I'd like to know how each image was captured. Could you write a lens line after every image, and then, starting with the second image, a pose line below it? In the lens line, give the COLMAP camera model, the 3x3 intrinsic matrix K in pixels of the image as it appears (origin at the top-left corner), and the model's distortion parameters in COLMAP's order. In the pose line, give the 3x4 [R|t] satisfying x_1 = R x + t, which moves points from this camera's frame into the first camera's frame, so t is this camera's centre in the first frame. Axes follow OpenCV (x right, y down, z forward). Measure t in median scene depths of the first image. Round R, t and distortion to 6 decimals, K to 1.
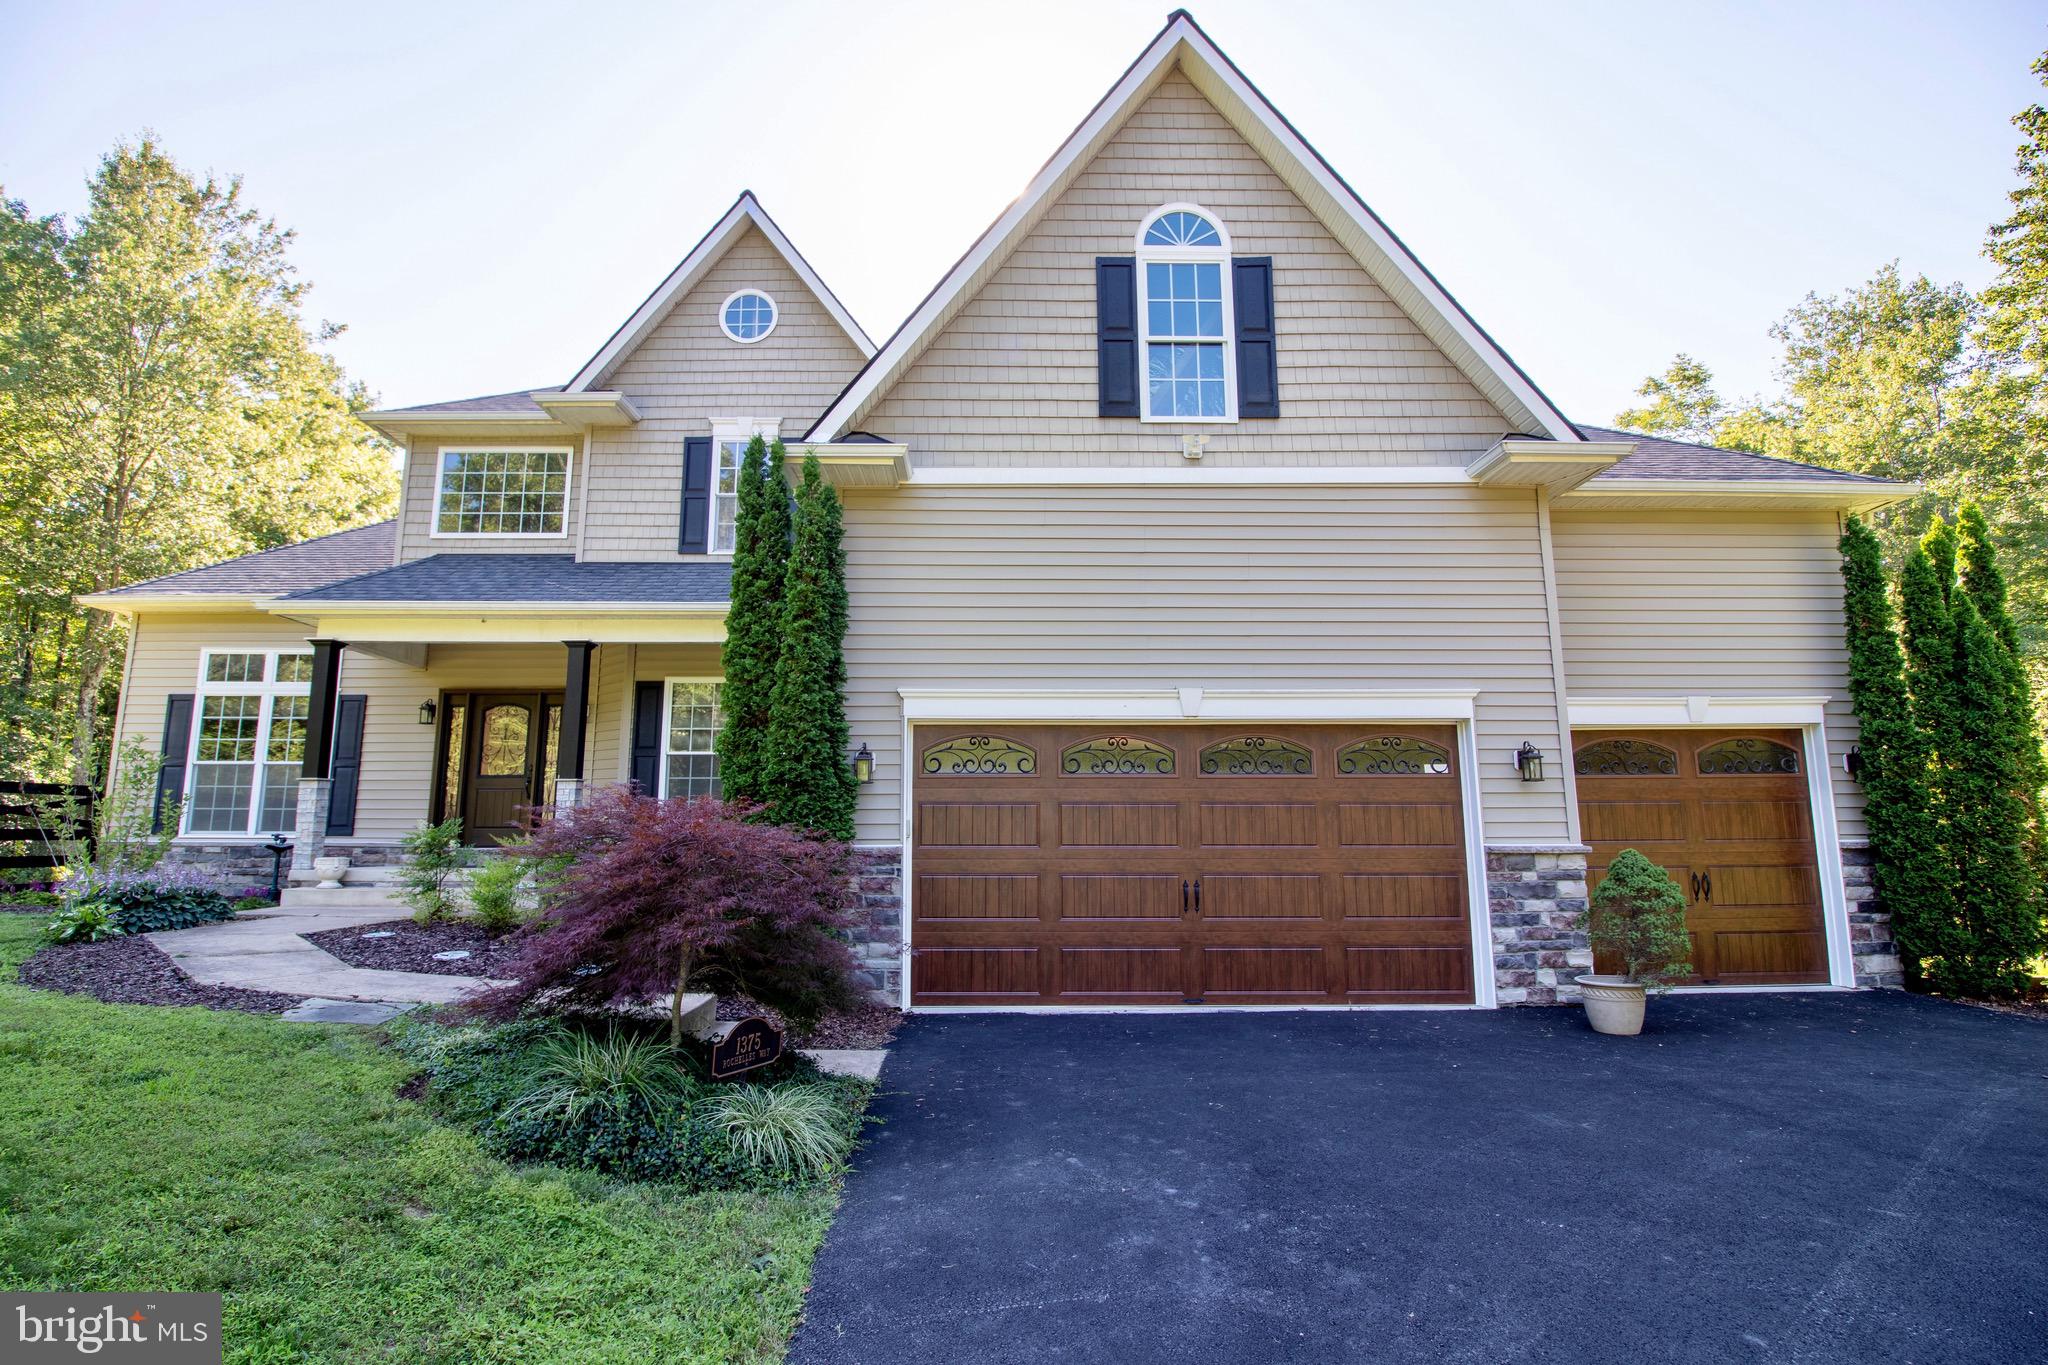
lens RADIAL K [[952.4, 0, 1024.0], [0, 952.4, 682.5], [0, 0, 1]] dist [0.002332, -0.010445]
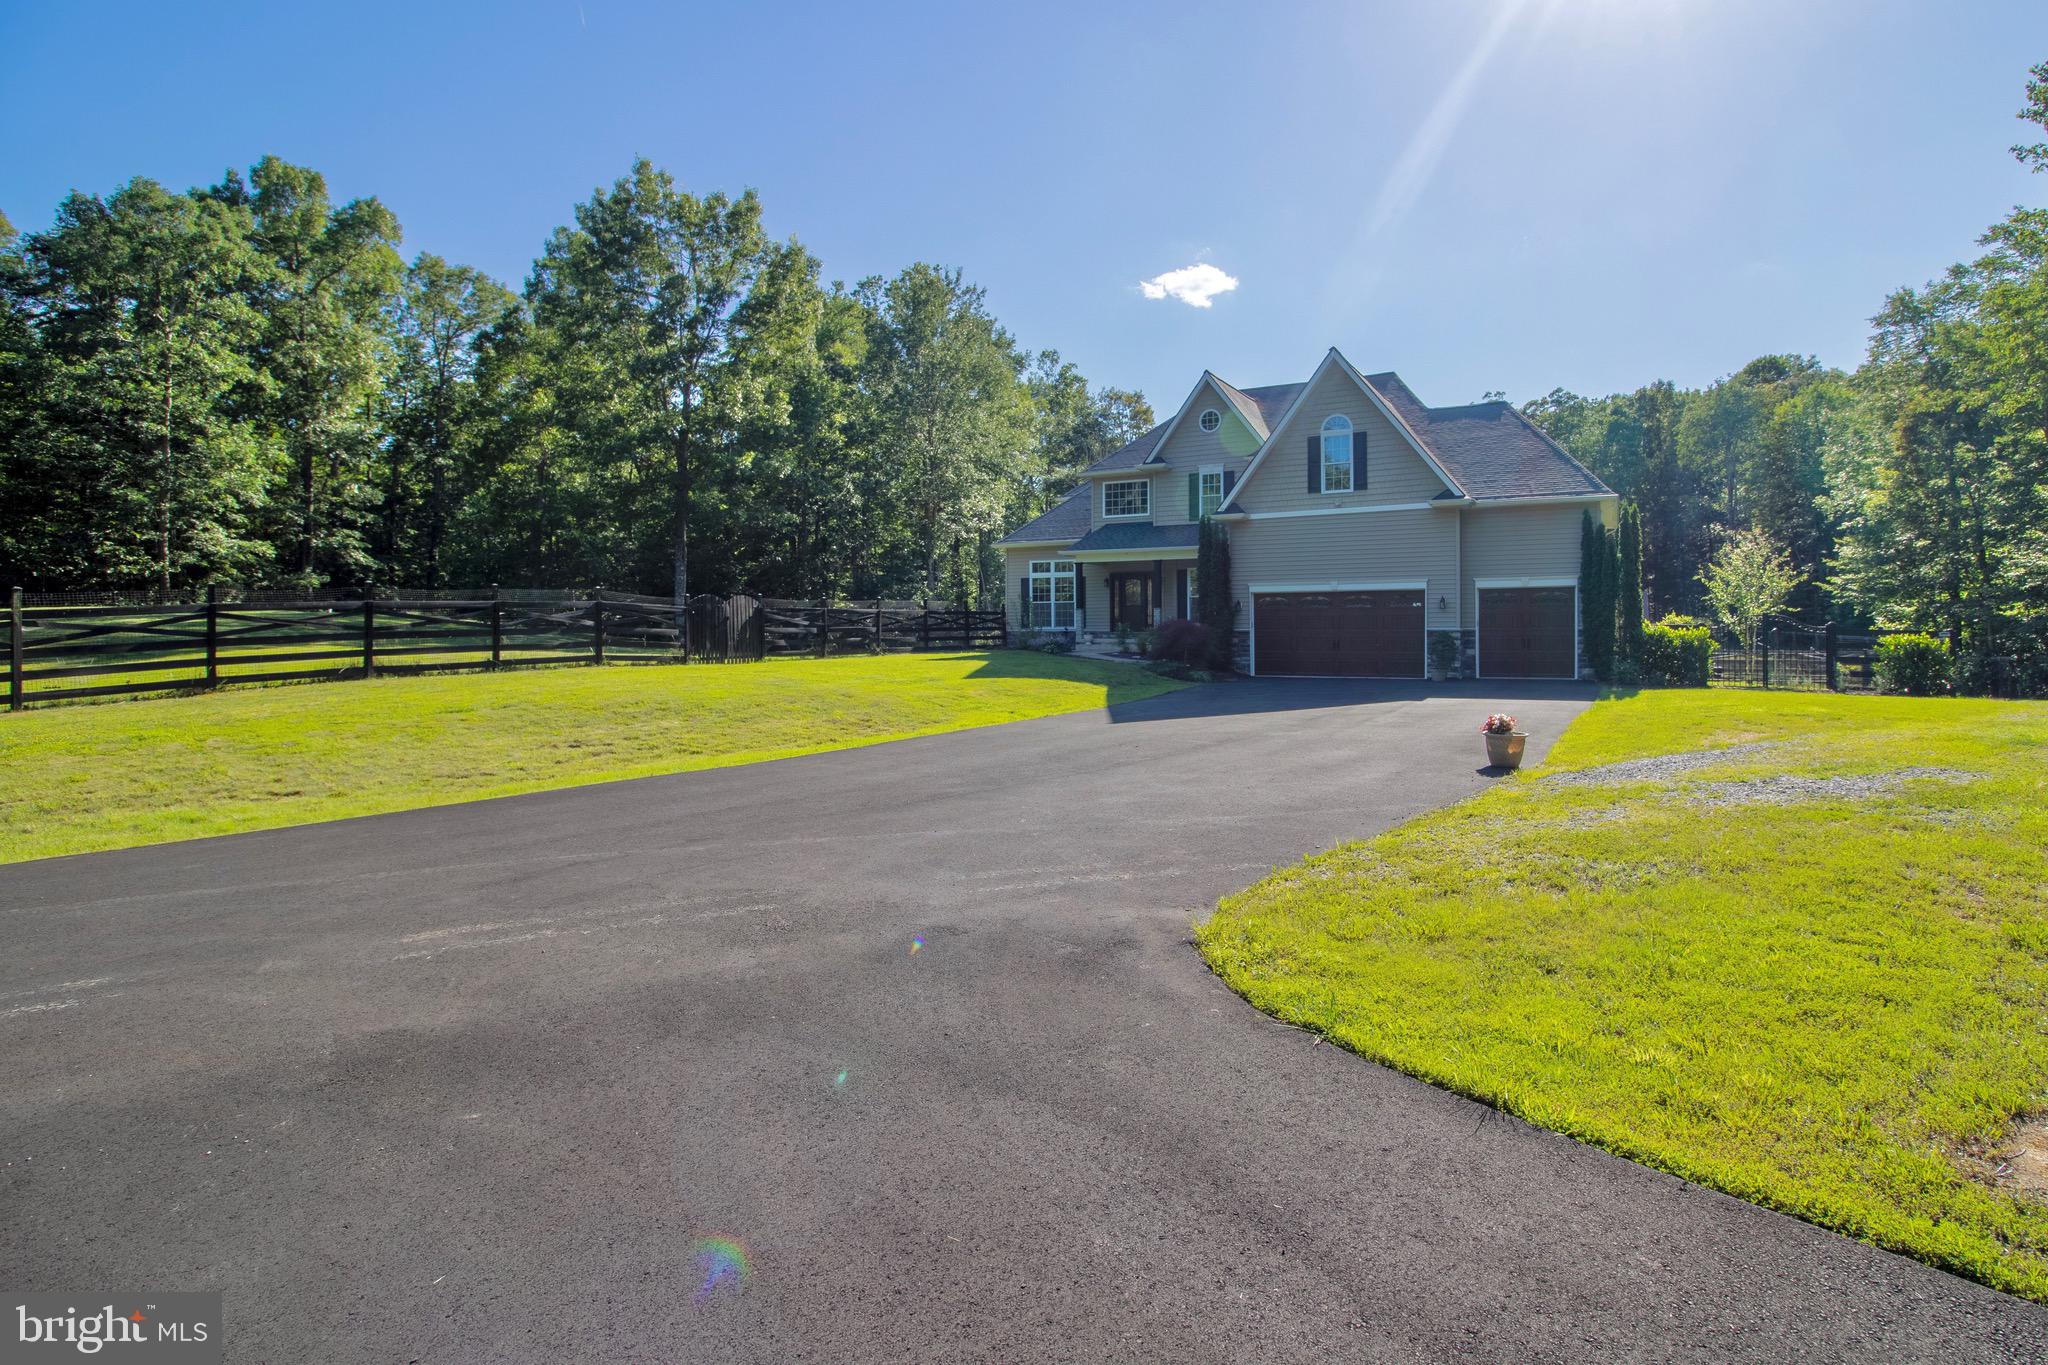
lens RADIAL K [[952.4, 0, 1024.0], [0, 952.4, 682.5], [0, 0, 1]] dist [0.002332, -0.010445]
pose [[0.843382, 0.024081, -0.536774, 0.748261], [0.093815, 0.977051, 0.191236, -0.271912], [0.529060, -0.211642, 0.821768, -1.659608]]
